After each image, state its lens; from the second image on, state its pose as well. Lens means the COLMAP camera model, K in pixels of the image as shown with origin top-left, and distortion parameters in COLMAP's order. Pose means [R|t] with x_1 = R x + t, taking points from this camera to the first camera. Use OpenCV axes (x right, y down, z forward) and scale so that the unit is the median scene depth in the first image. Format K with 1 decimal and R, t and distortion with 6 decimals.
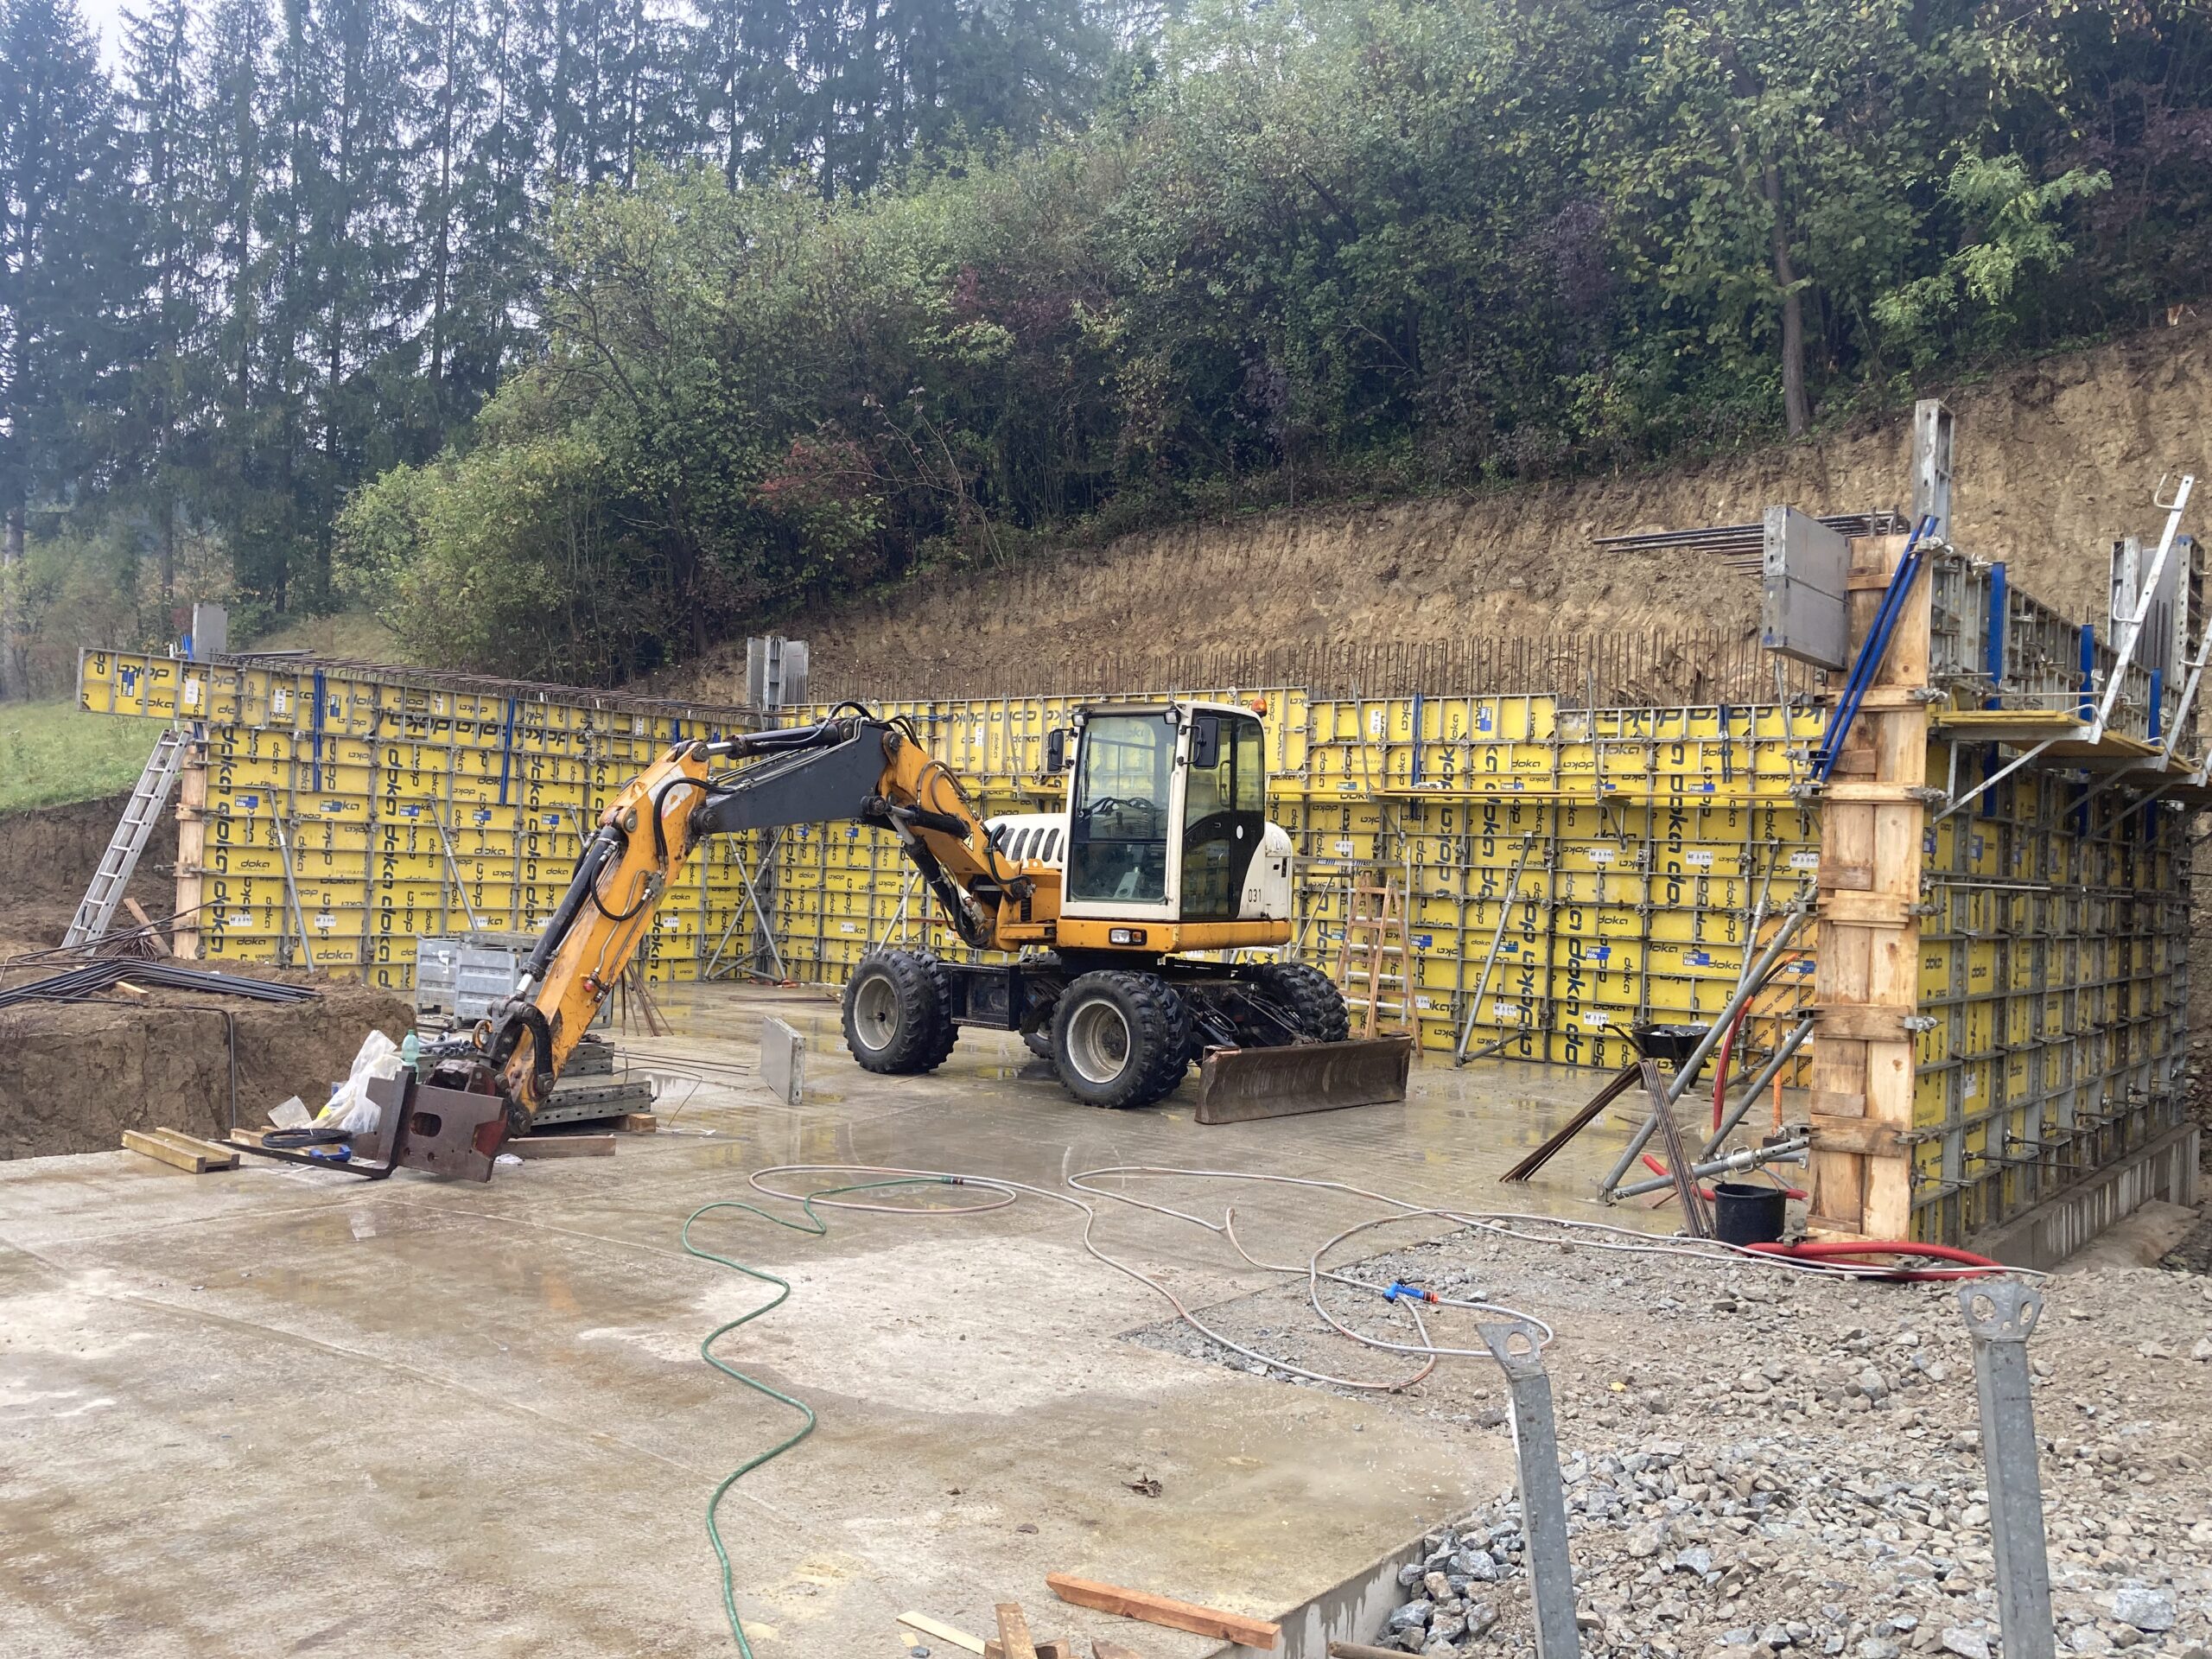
lens RADIAL K [[1774.7, 0, 1094.8], [0, 1774.7, 836.9], [0, 0, 1]] dist [0.003831, 0.000486]
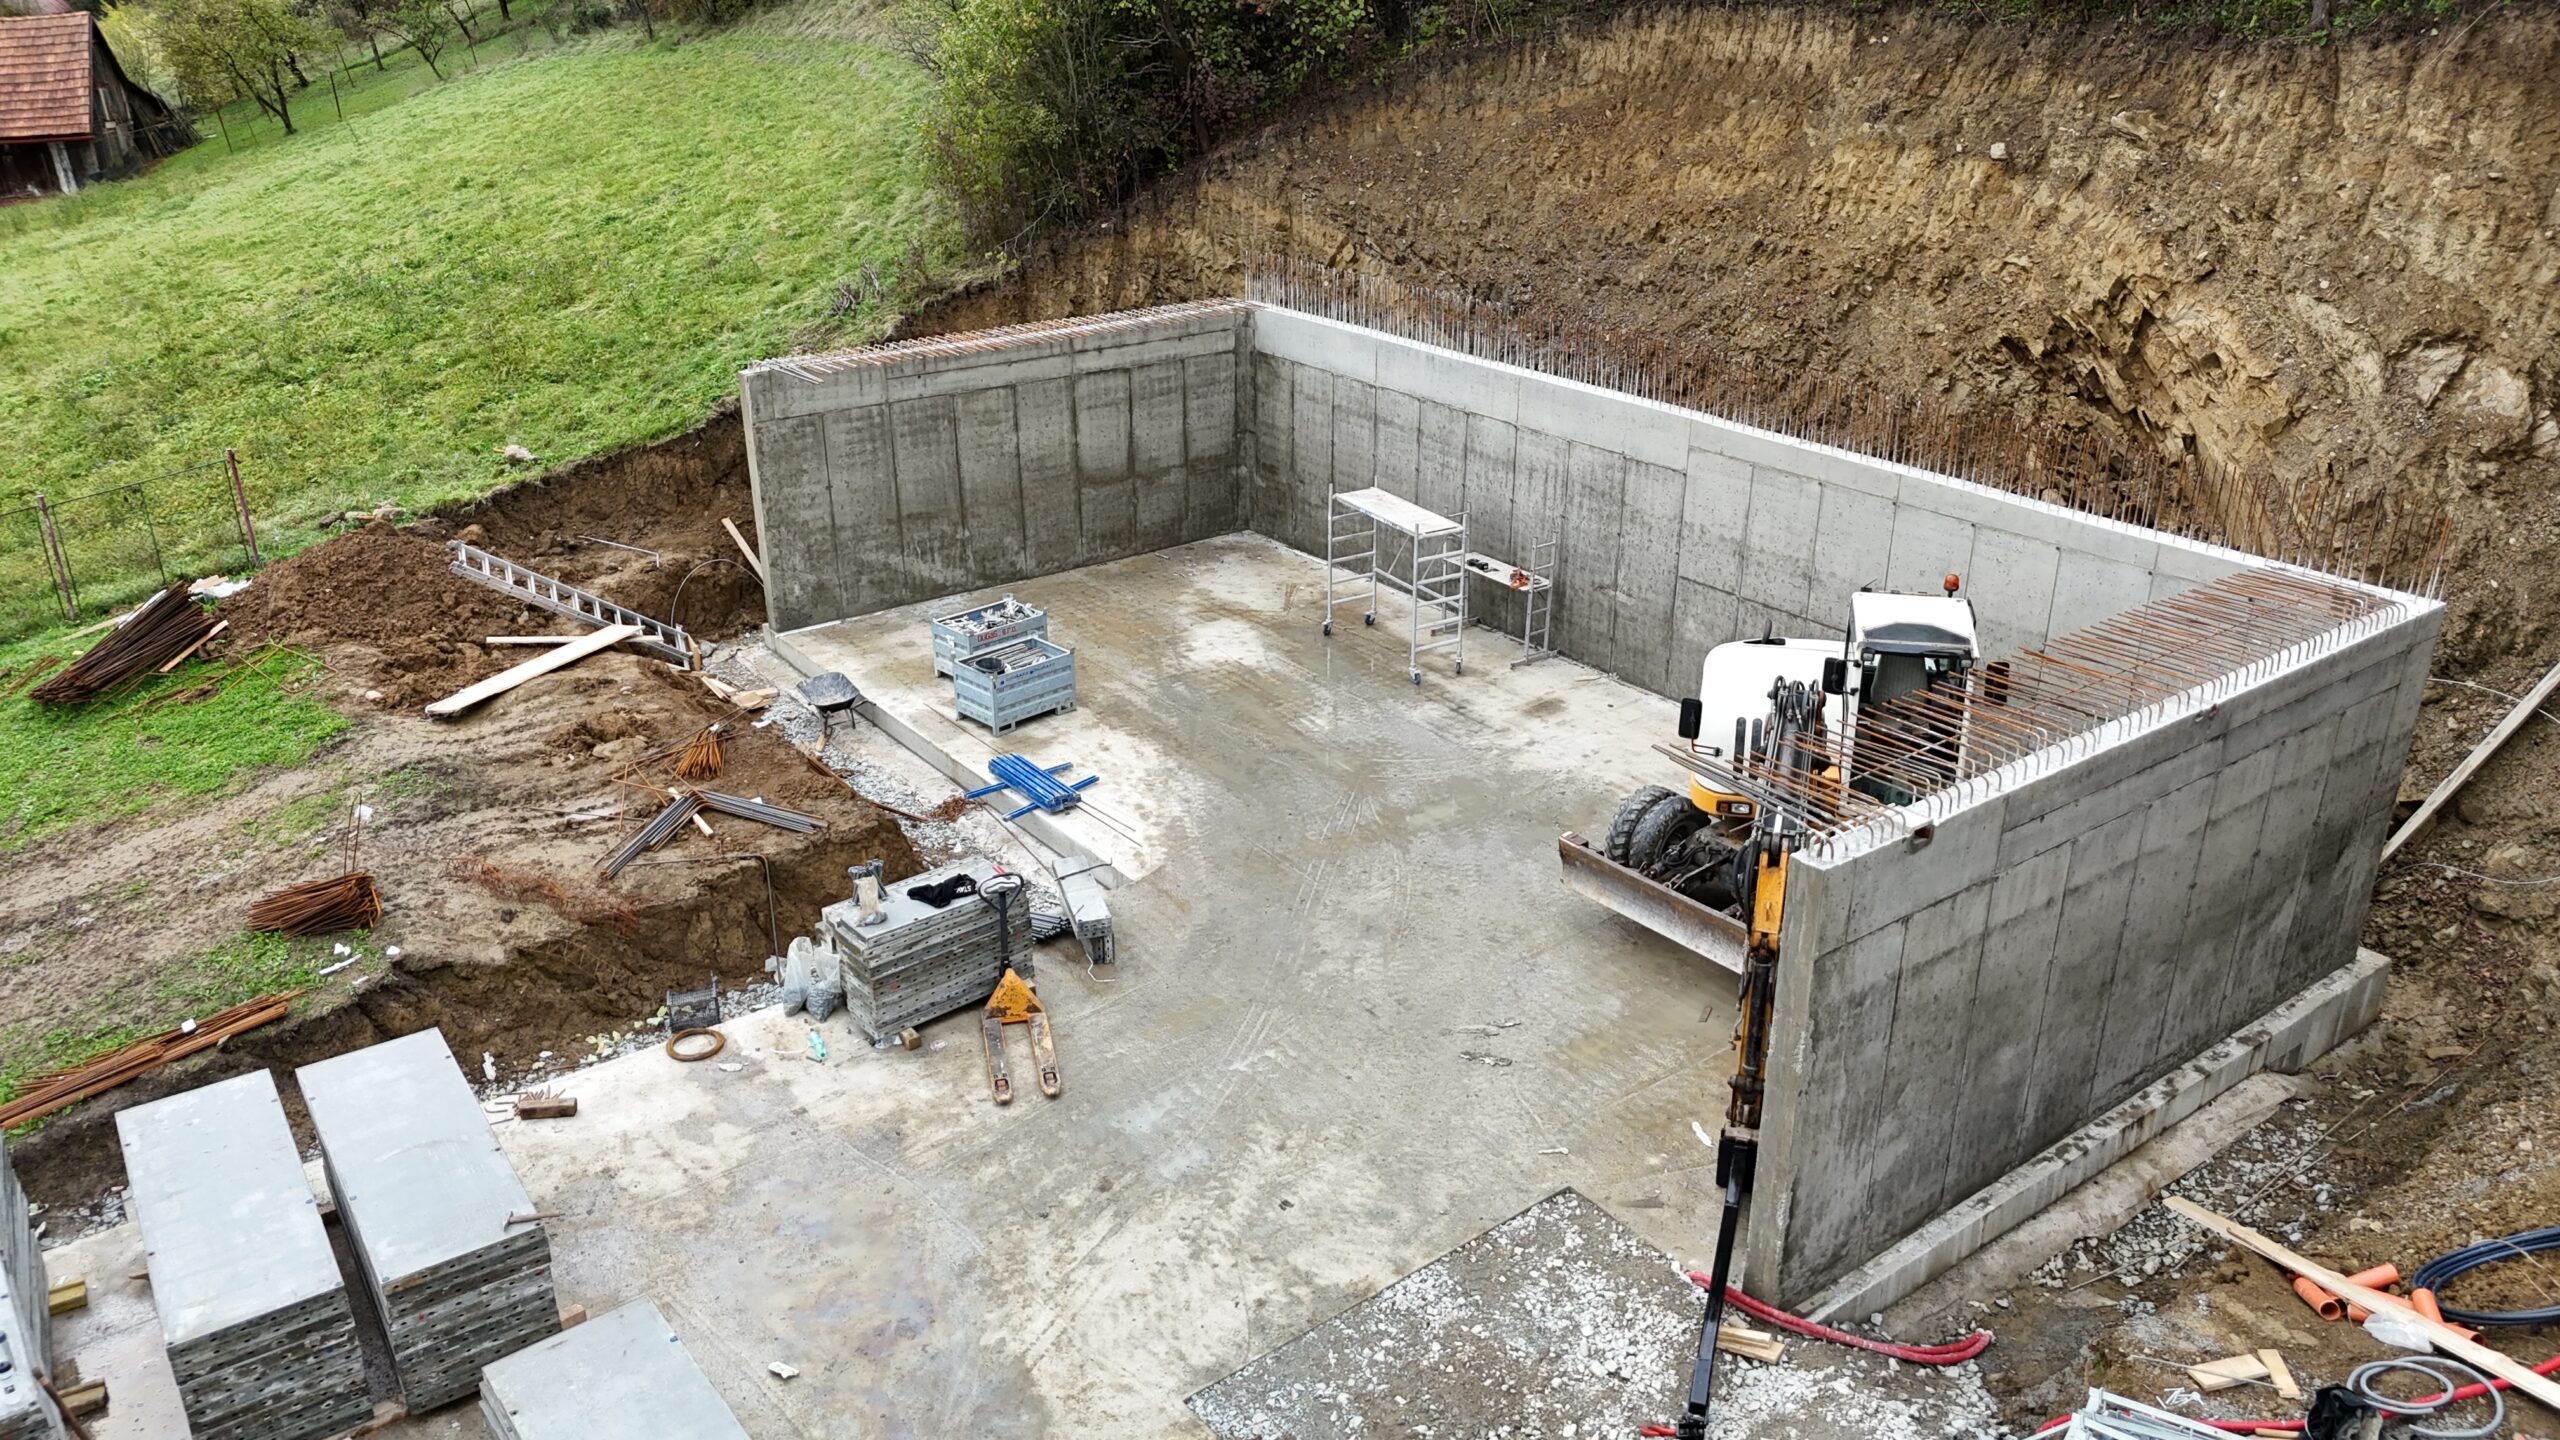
lens RADIAL K [[1891.1, 0, 1283.1], [0, 1891.1, 718.7], [0, 0, 1]] dist [0.043723, -0.024888]
pose [[0.967870, 0.060301, -0.244114, 0.129440], [0.041288, 0.919530, 0.390844, -0.265480], [0.248038, -0.388365, 0.887496, -0.105562]]
